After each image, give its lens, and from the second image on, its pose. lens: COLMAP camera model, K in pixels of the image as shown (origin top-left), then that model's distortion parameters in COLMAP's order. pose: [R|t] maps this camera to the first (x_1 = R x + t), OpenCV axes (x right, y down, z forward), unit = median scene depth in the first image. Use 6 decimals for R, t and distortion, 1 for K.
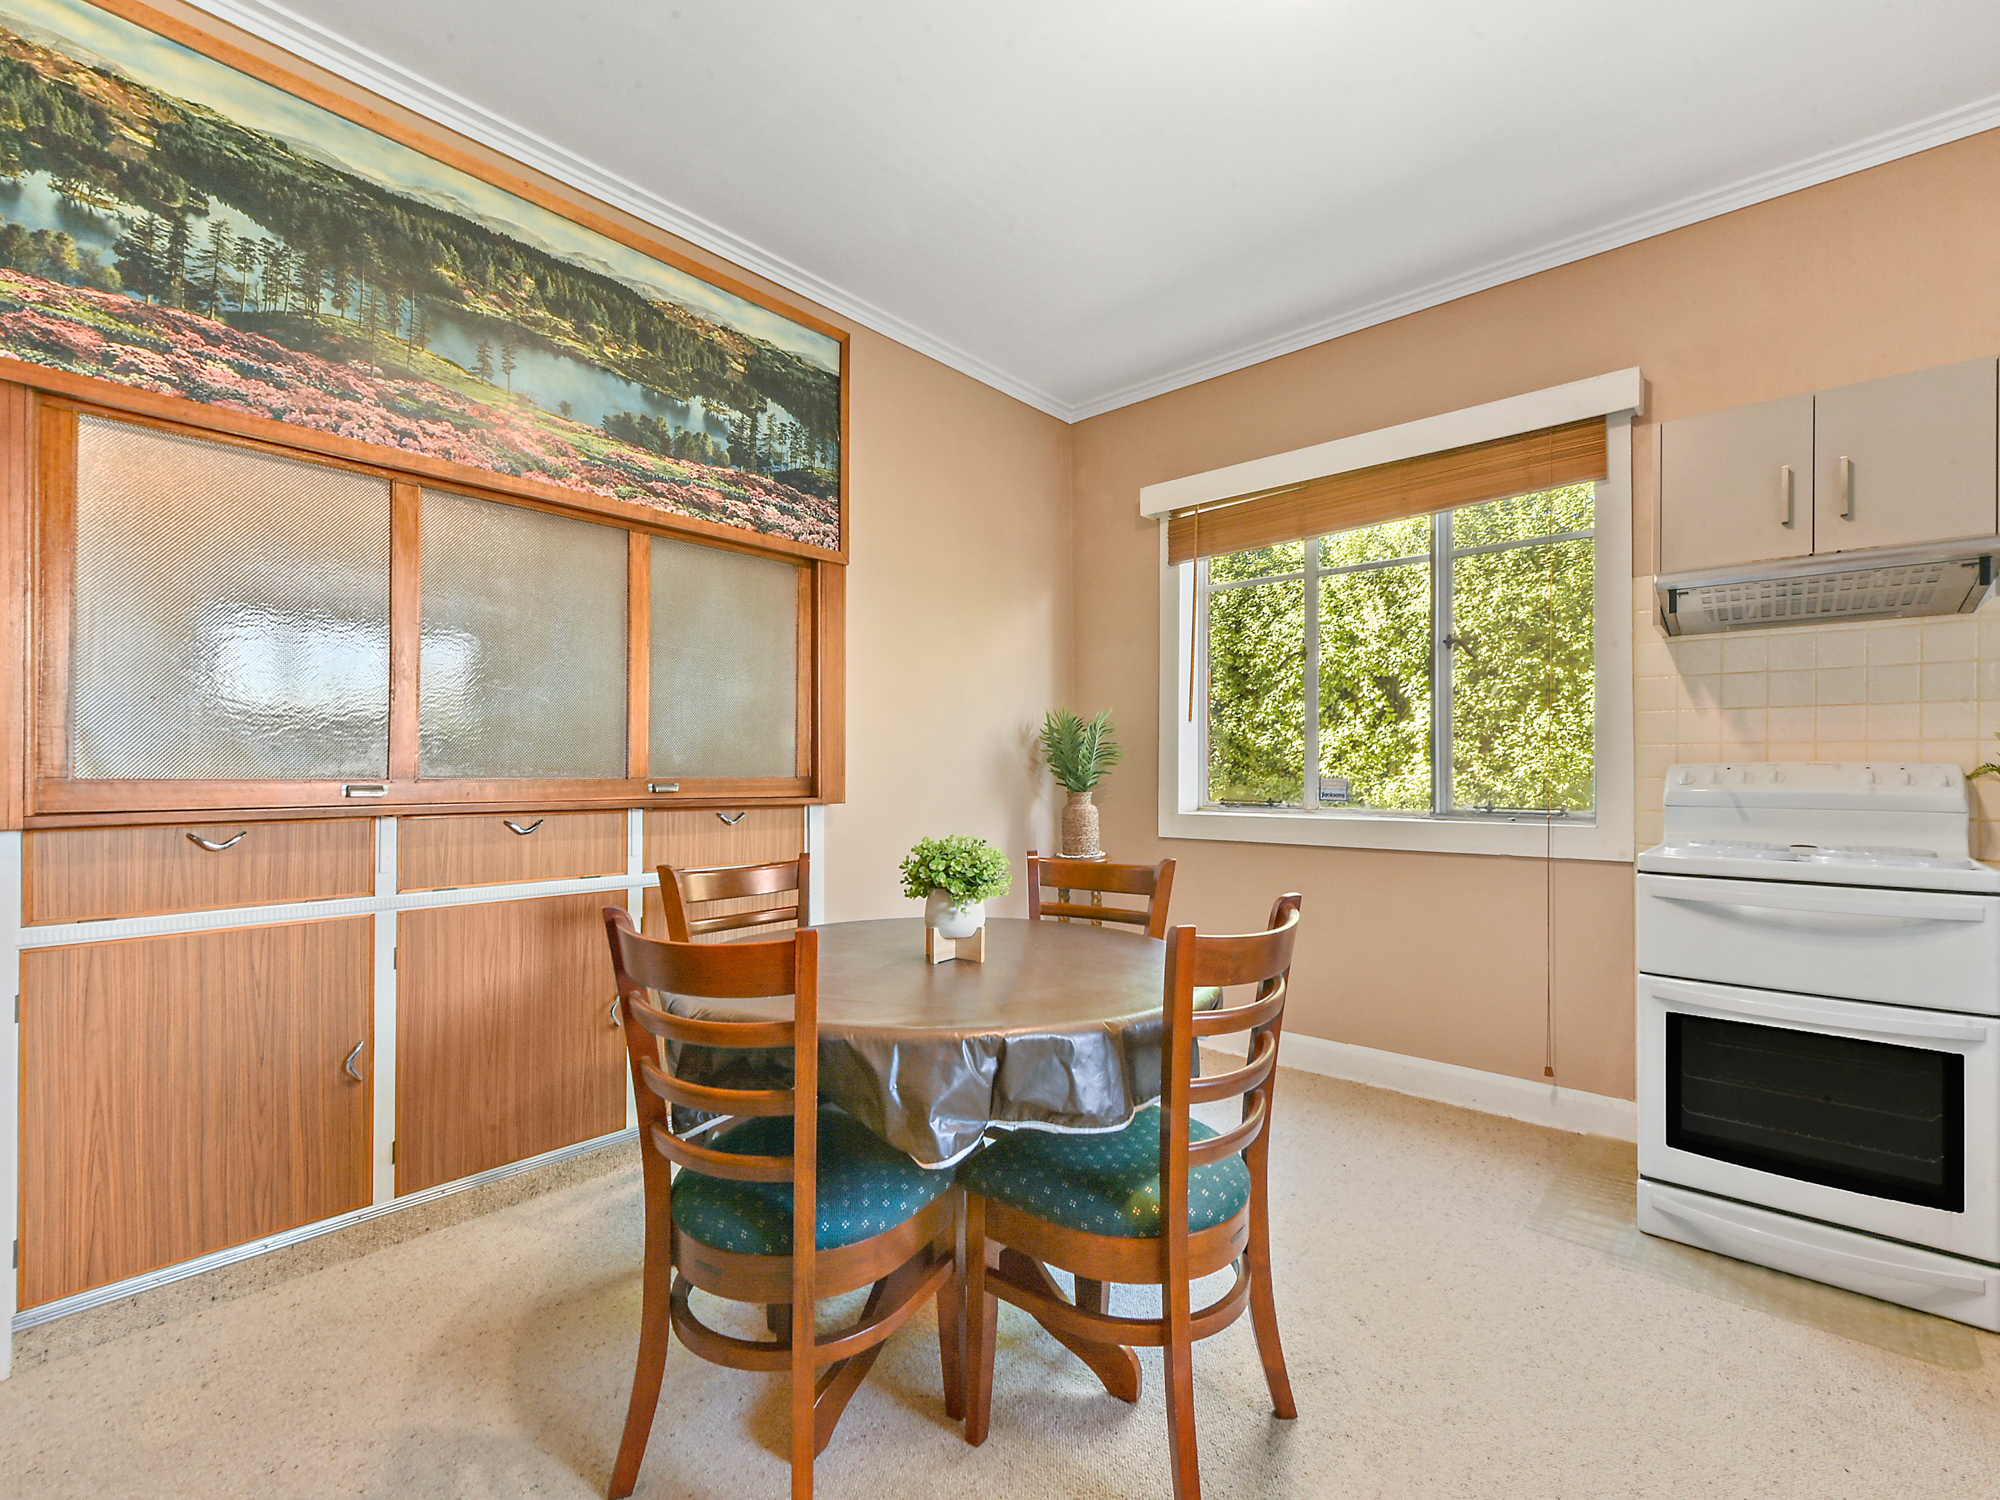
lens RADIAL K [[904.8, 0, 1007.6], [0, 904.8, 769.6], [0, 0, 1]] dist [0.004569, -0.000065]
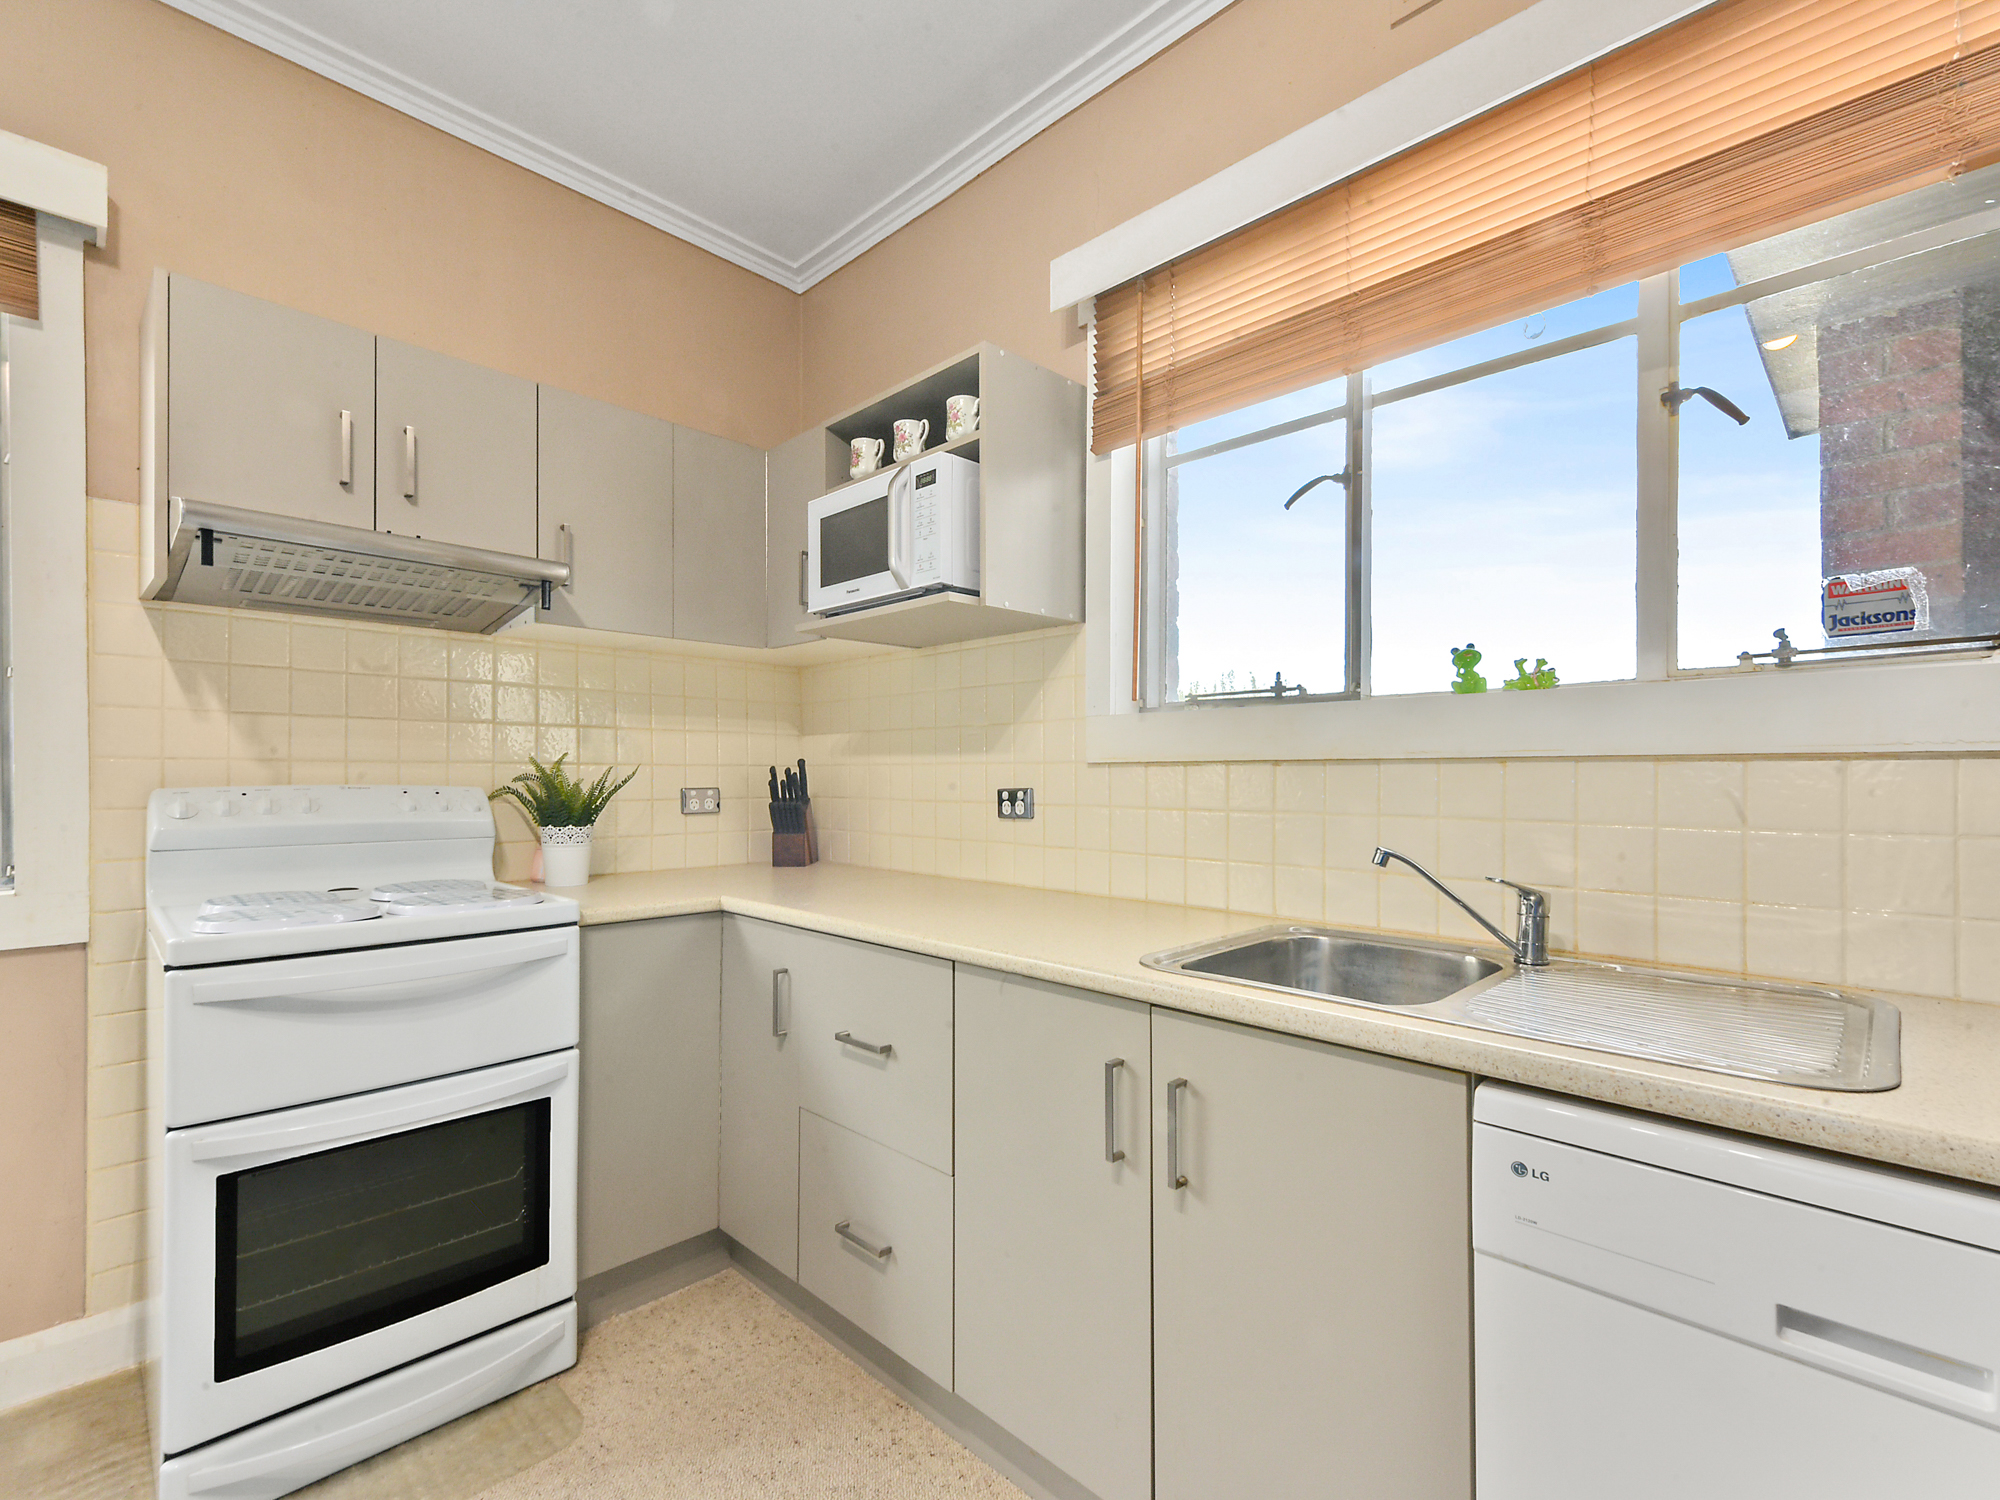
lens RADIAL K [[904.8, 0, 1007.6], [0, 904.8, 769.6], [0, 0, 1]] dist [0.004569, -0.000065]
pose [[0.036364, 0.005090, 0.999326, 0.078672], [-0.002667, 0.999984, -0.004996, -0.018258], [-0.999335, -0.002483, 0.036377, 0.336277]]
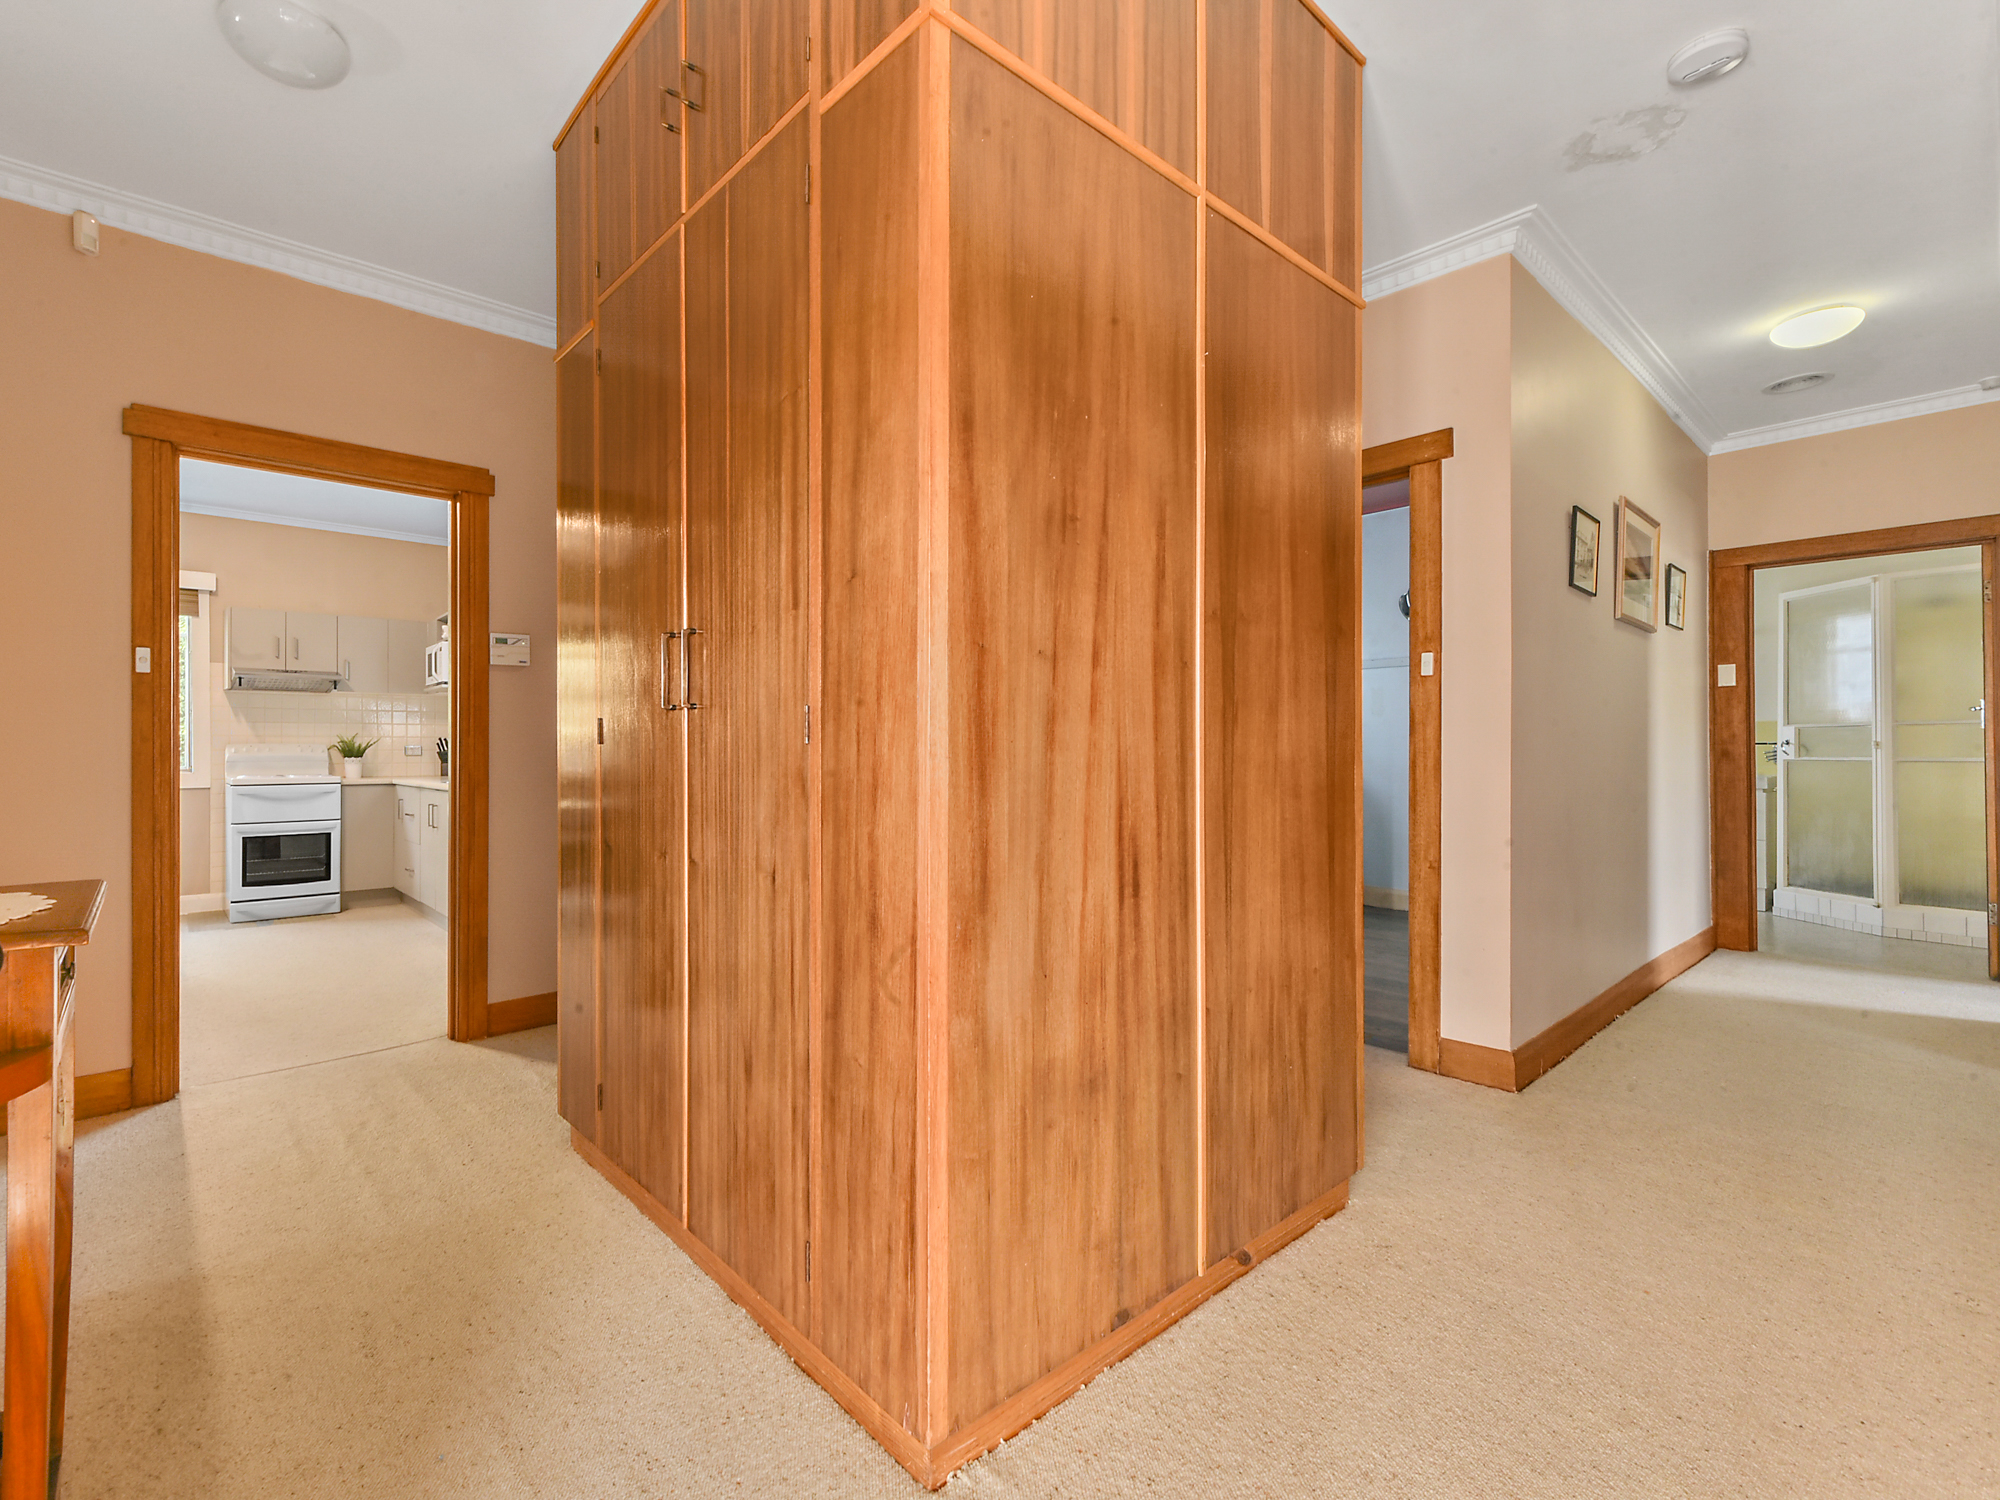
lens RADIAL K [[918.5, 0, 925.2], [0, 918.5, 734.7], [0, 0, 1]] dist [0.001176, 0.000029]
pose [[0.131758, 0.007703, 0.991252, -1.381720], [-0.001862, 0.999970, -0.007524, -0.016528], [-0.991280, -0.000854, 0.131768, -1.103027]]
